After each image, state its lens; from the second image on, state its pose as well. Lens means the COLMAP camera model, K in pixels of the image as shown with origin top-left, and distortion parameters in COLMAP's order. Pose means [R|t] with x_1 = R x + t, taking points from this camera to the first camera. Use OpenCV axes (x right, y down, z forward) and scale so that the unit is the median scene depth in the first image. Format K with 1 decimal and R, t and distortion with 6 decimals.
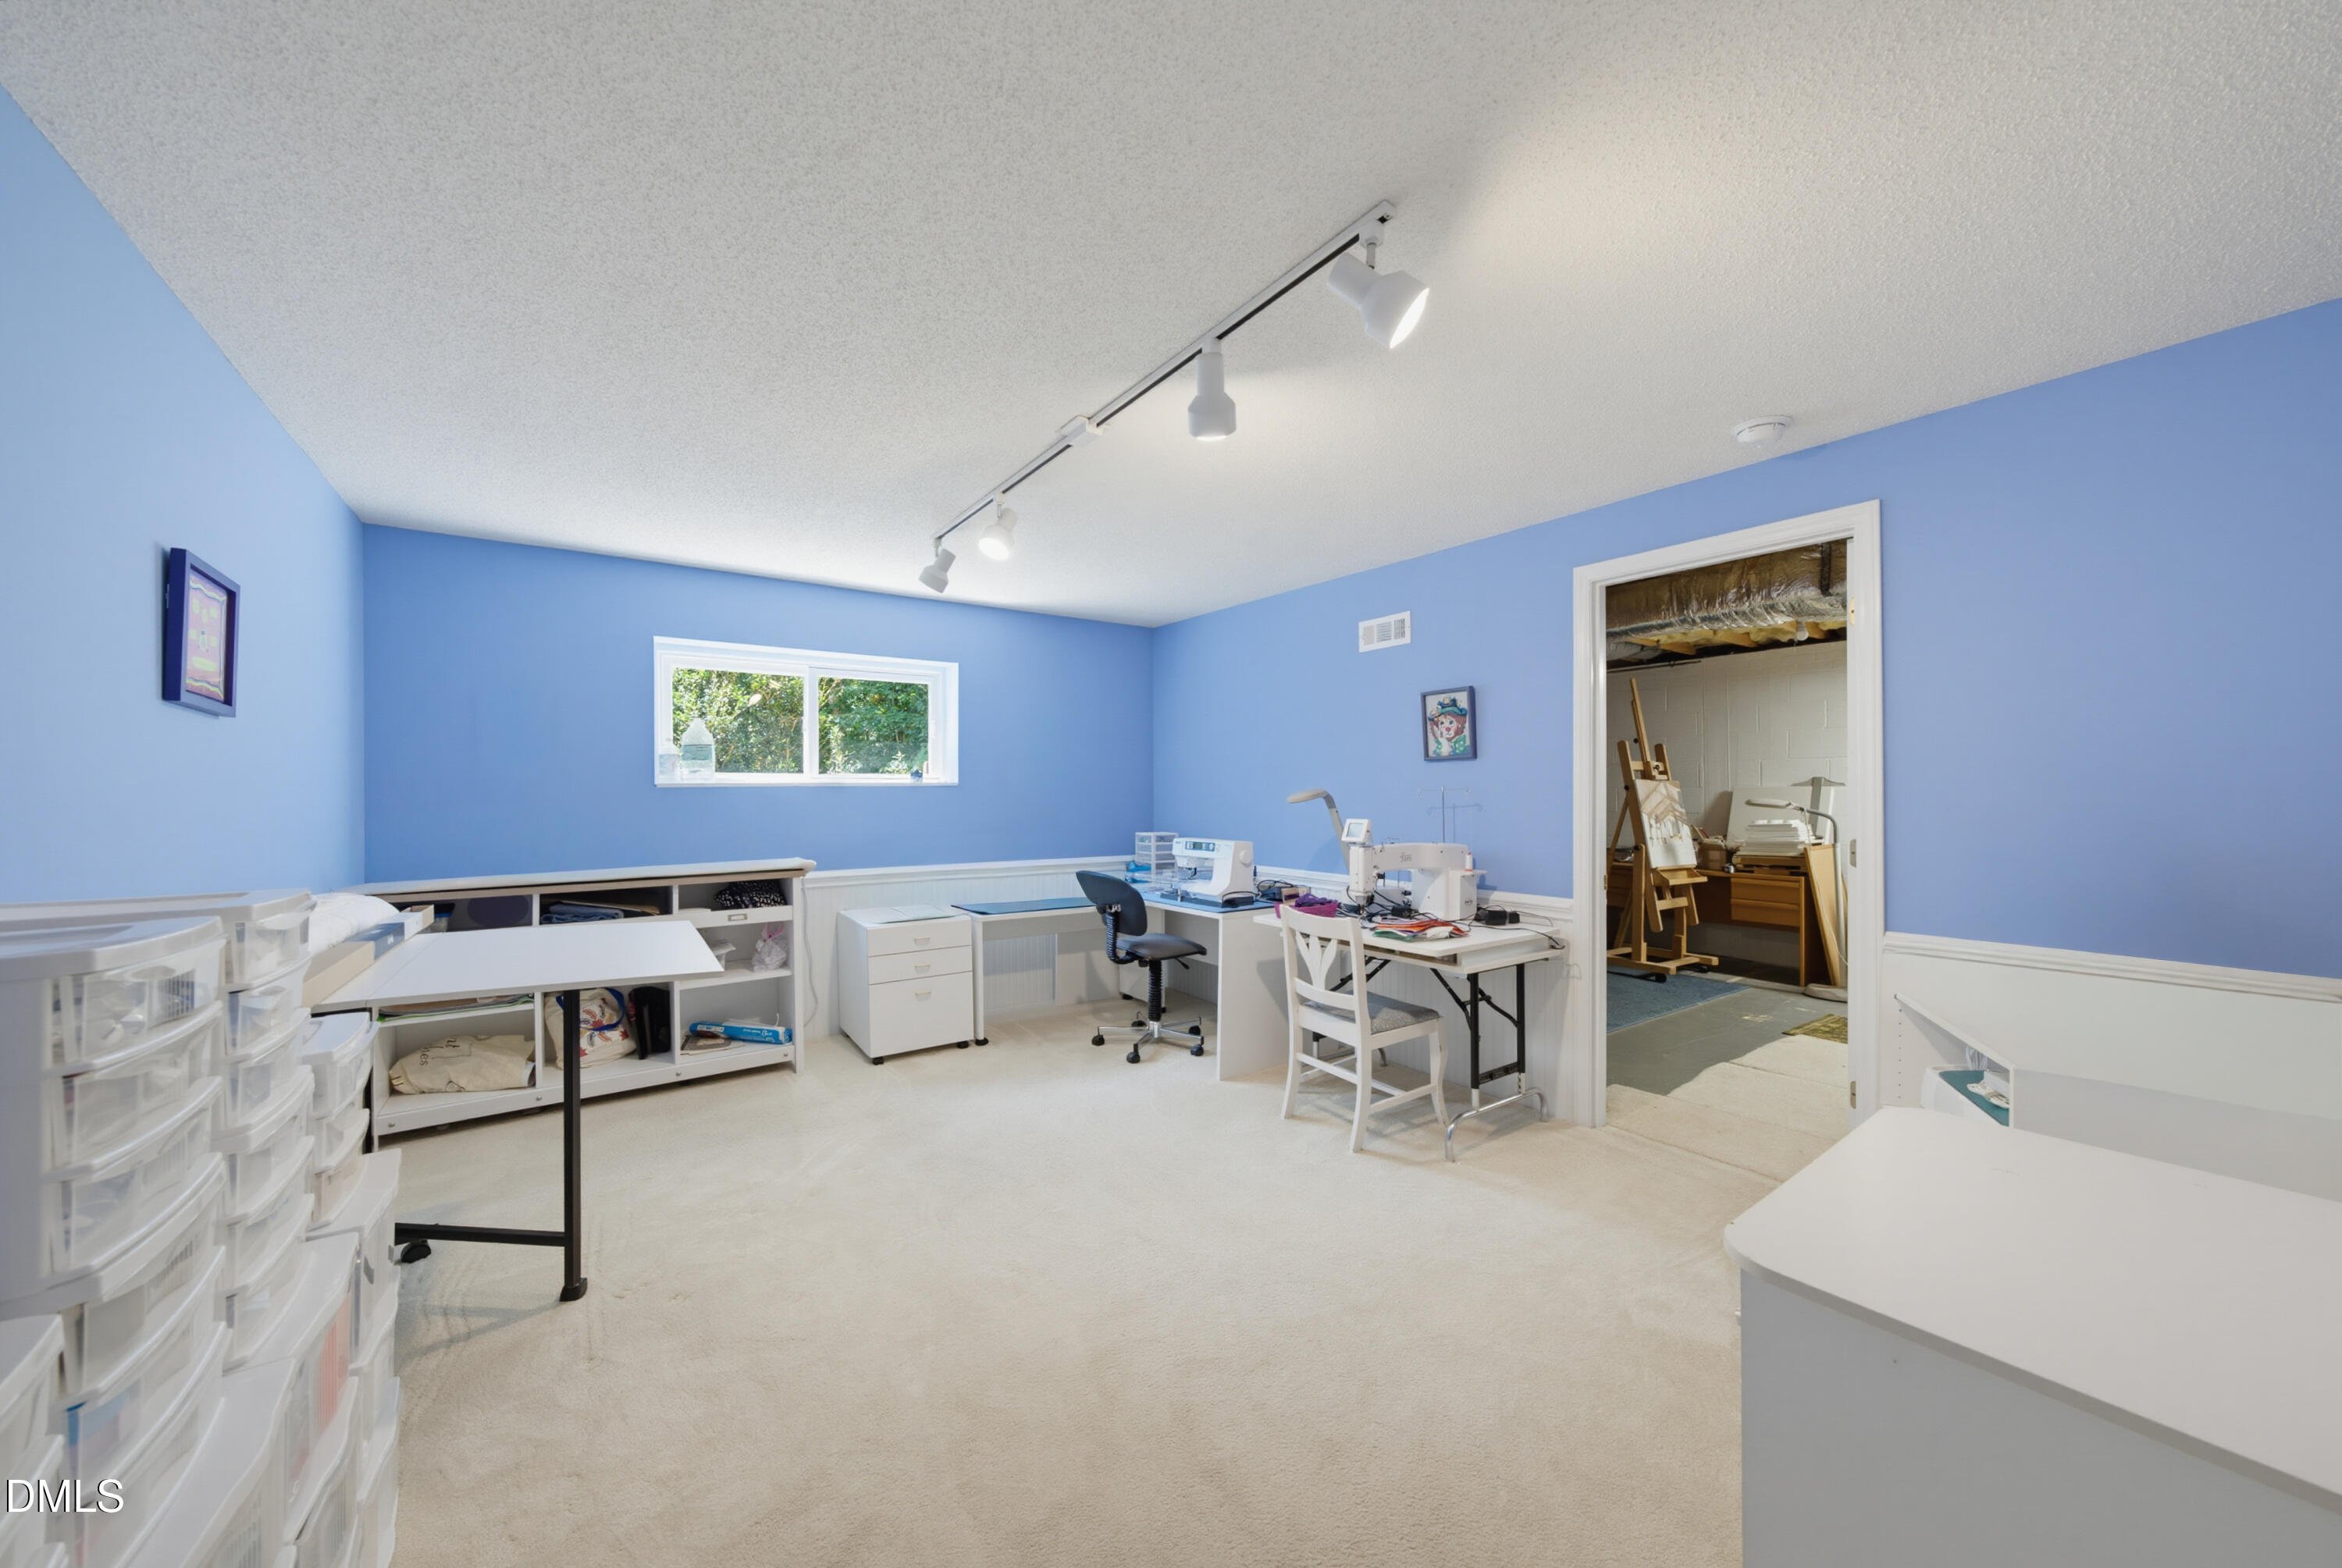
lens RADIAL K [[800.6, 0, 1170.3], [0, 800.6, 790.7], [0, 0, 1]] dist [0.003356, 0.000425]
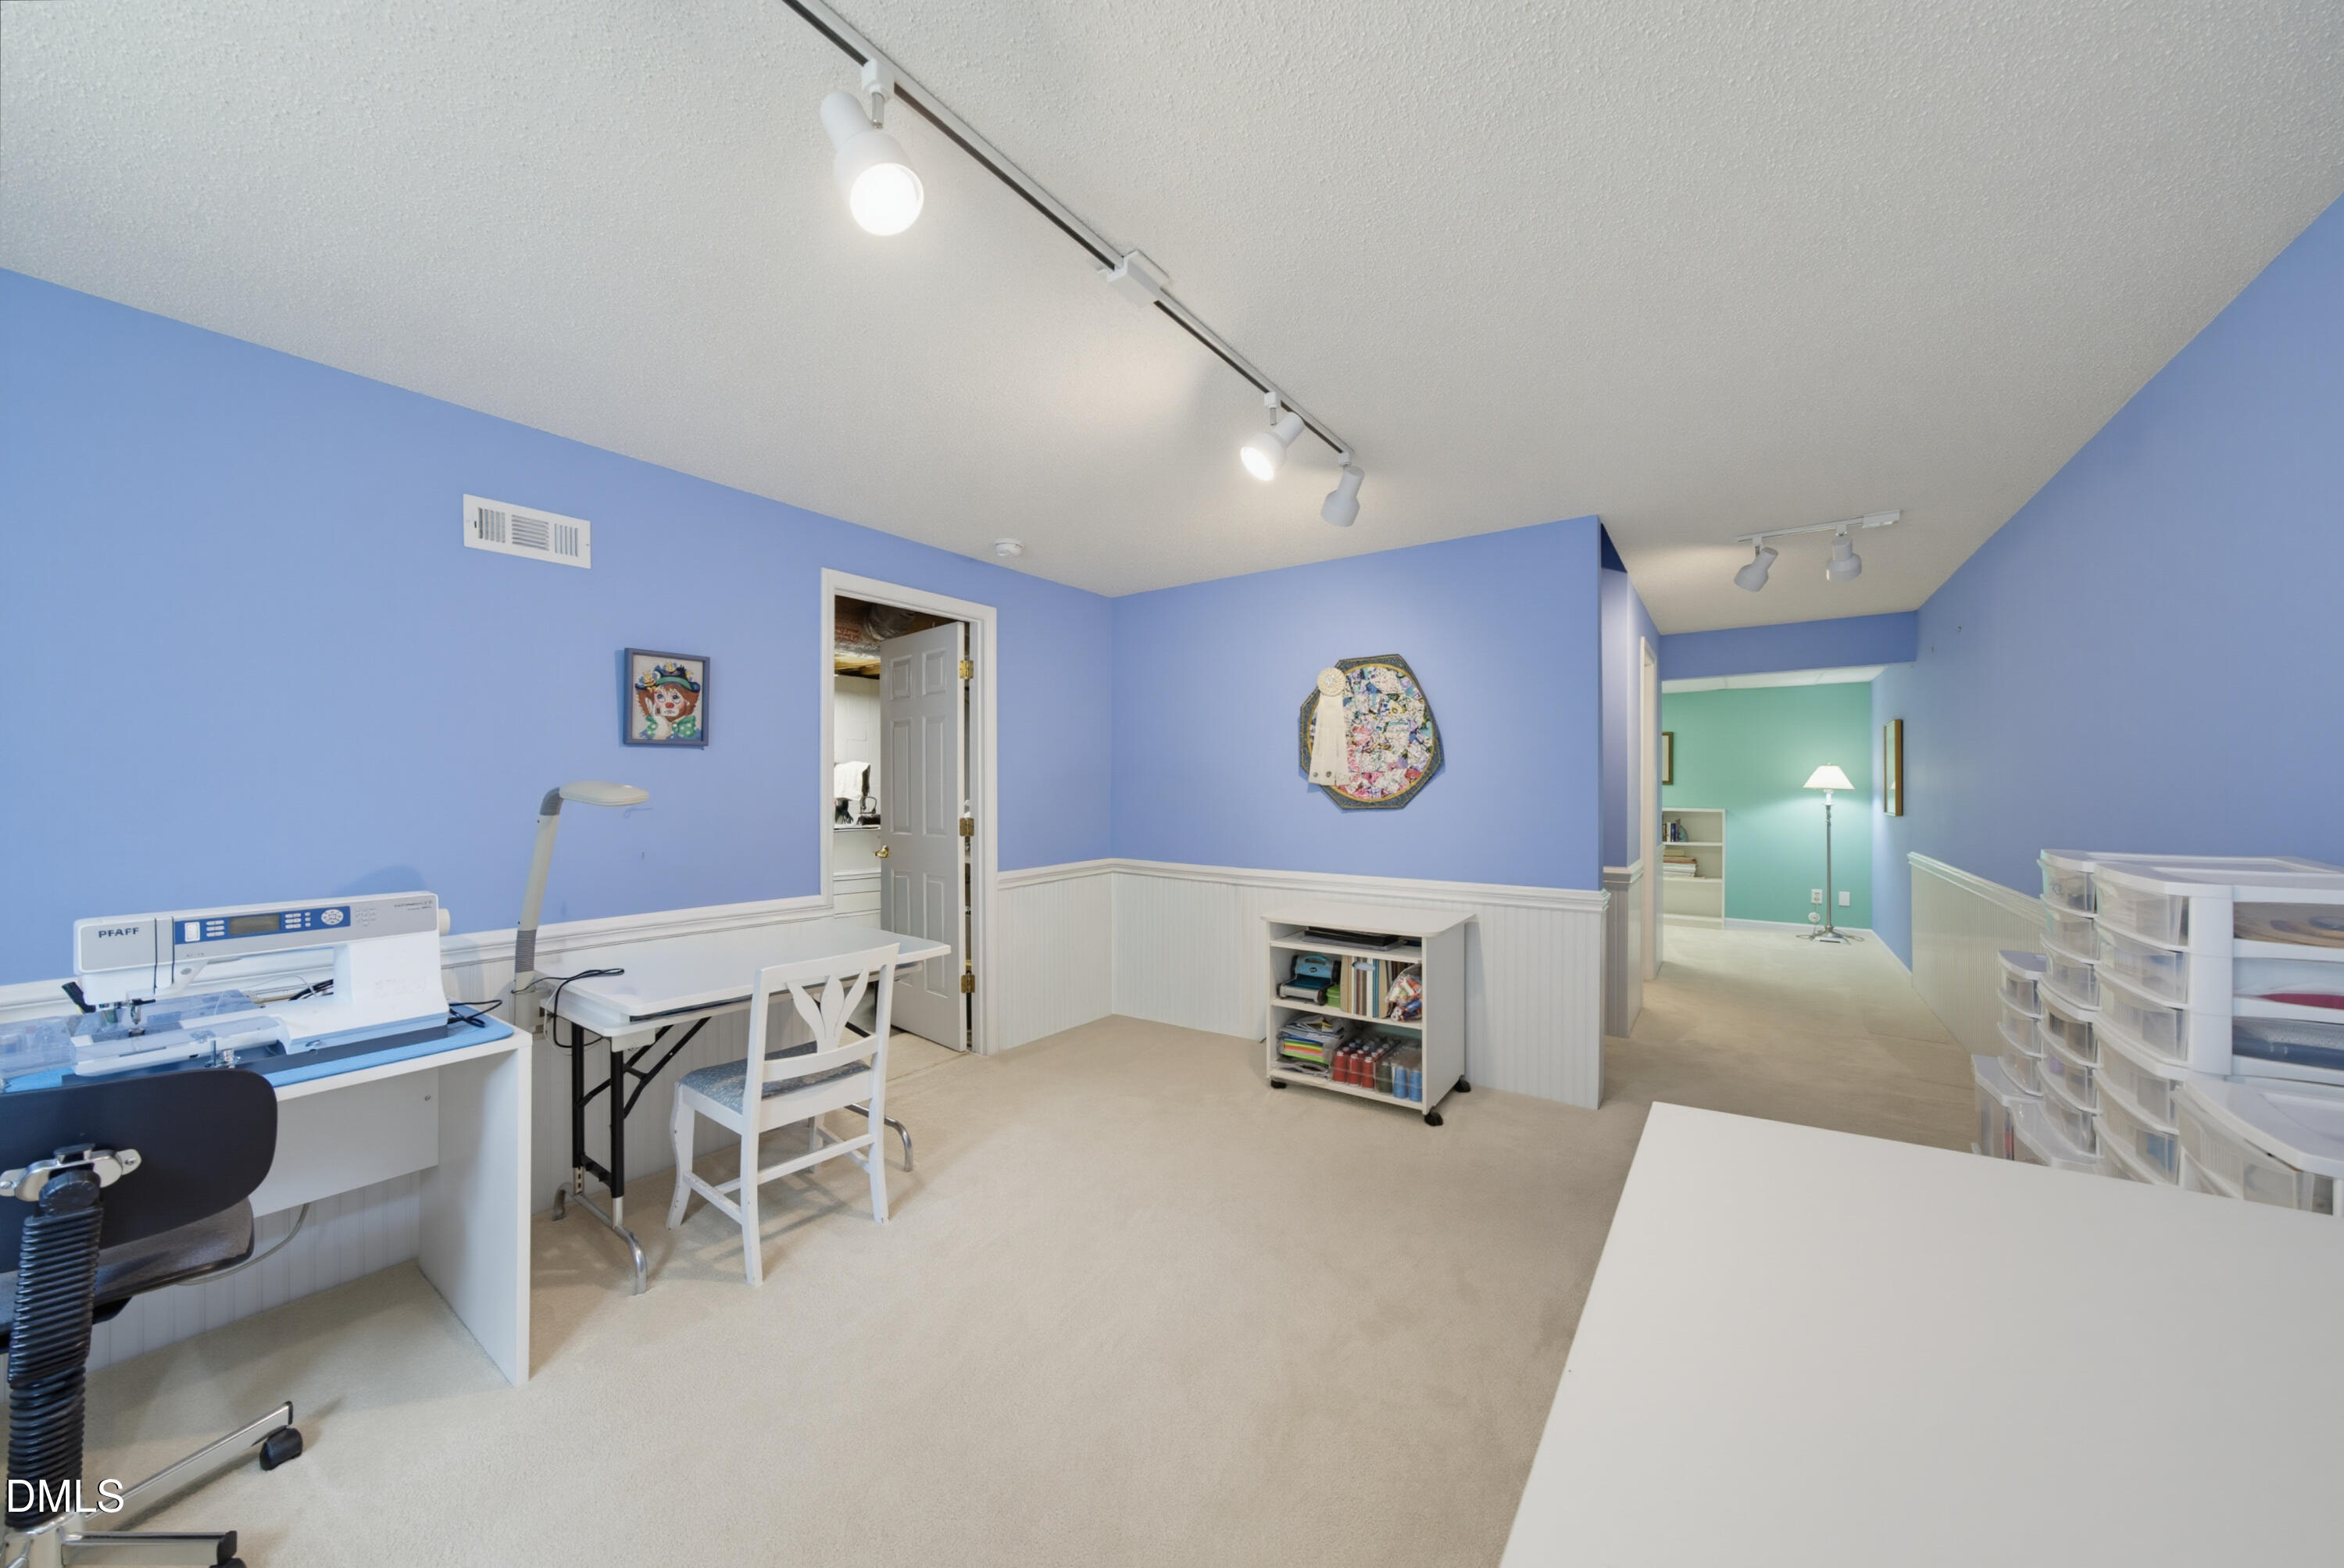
lens RADIAL K [[801.4, 0, 1172.4], [0, 801.4, 778.7], [0, 0, 1]] dist [0.003356, 0.000425]
pose [[-0.305714, 0.007083, 0.952097, -0.528980], [-0.000387, 0.999971, -0.007564, -0.001372], [-0.952123, -0.002681, -0.305703, 0.780050]]
